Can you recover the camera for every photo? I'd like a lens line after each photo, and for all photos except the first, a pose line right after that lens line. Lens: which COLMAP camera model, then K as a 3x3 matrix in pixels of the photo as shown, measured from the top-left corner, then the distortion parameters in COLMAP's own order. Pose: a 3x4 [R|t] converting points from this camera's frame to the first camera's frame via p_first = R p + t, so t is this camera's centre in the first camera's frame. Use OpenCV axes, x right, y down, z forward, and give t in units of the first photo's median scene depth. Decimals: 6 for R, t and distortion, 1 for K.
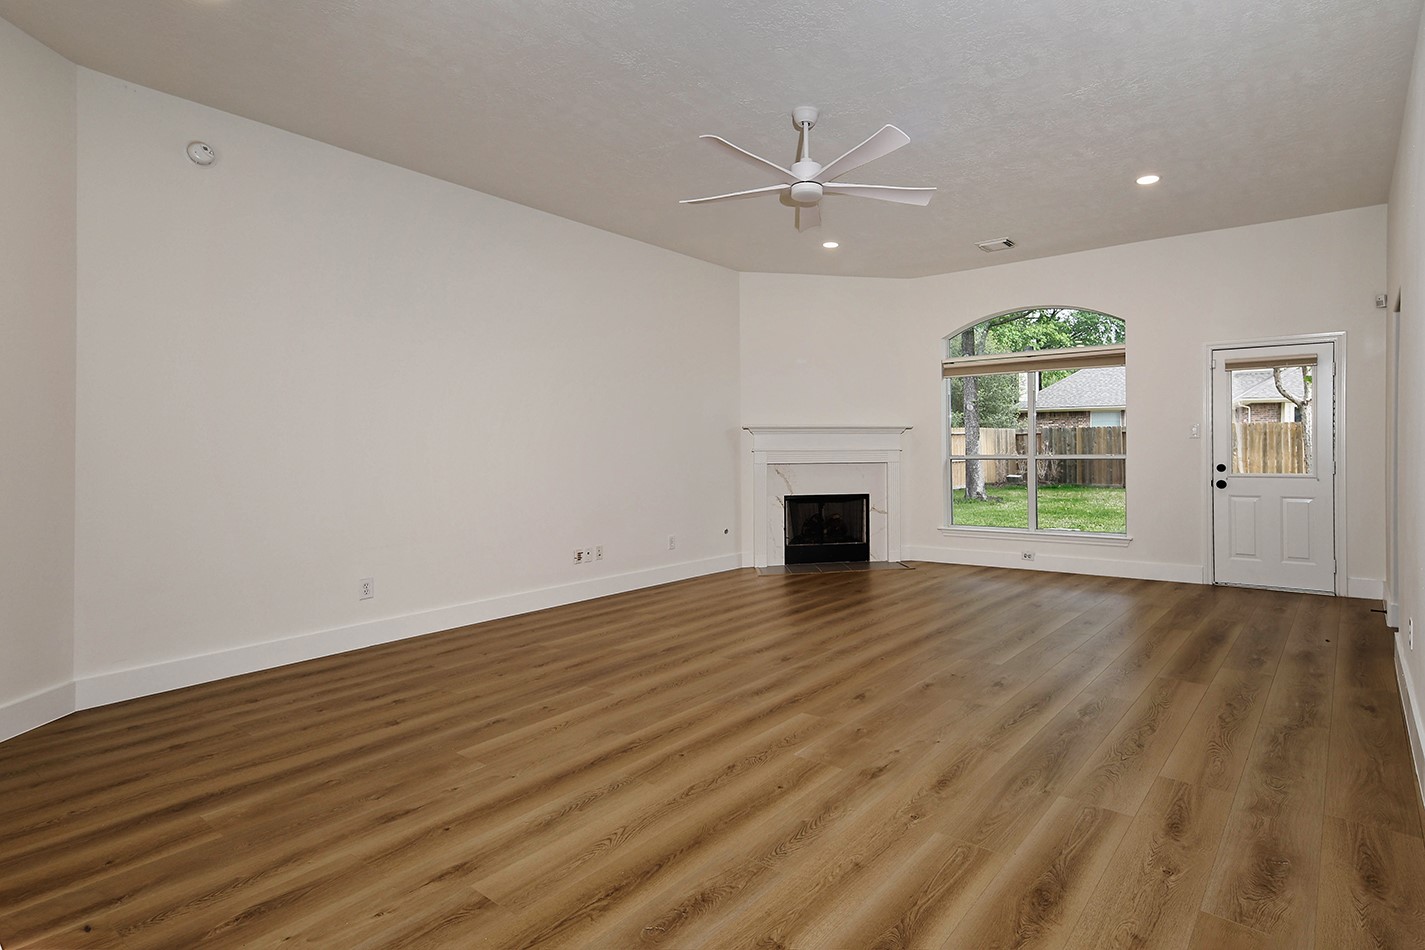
lens RADIAL K [[840.8, 0, 713.4], [0, 840.8, 435.3], [0, 0, 1]] dist [0.013224, -0.002542]
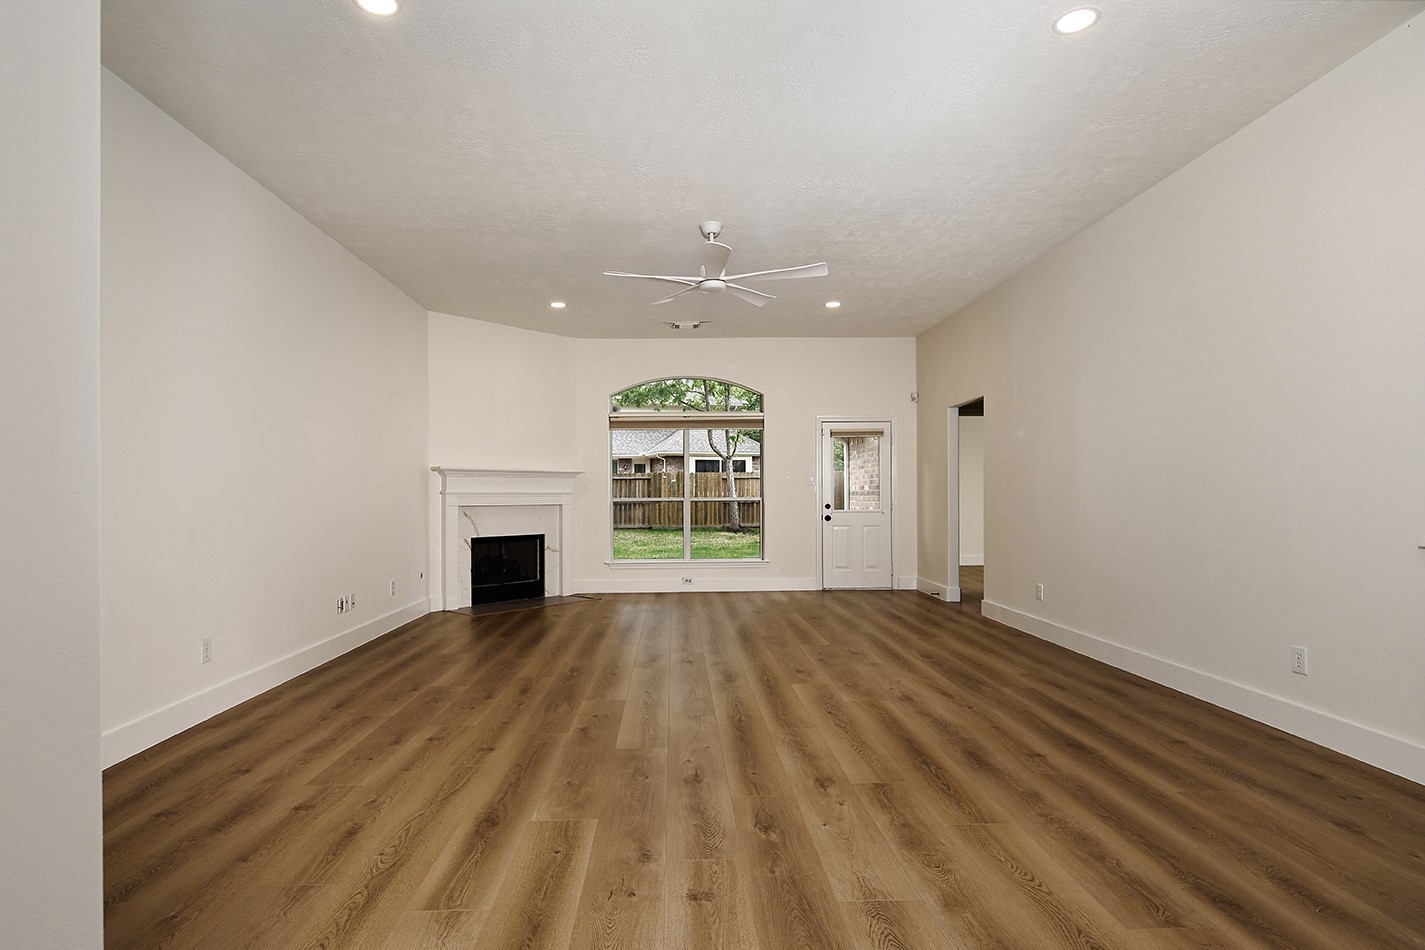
lens RADIAL K [[883.0, 0, 712.5], [0, 883.0, 475.0], [0, 0, 1]] dist [-0.035977, 0.000972]
pose [[0.775626, 0.015904, 0.630992, -0.469746], [-0.012028, 0.999873, -0.010417, 0.004215], [-0.631078, 0.000490, 0.775720, -0.013341]]
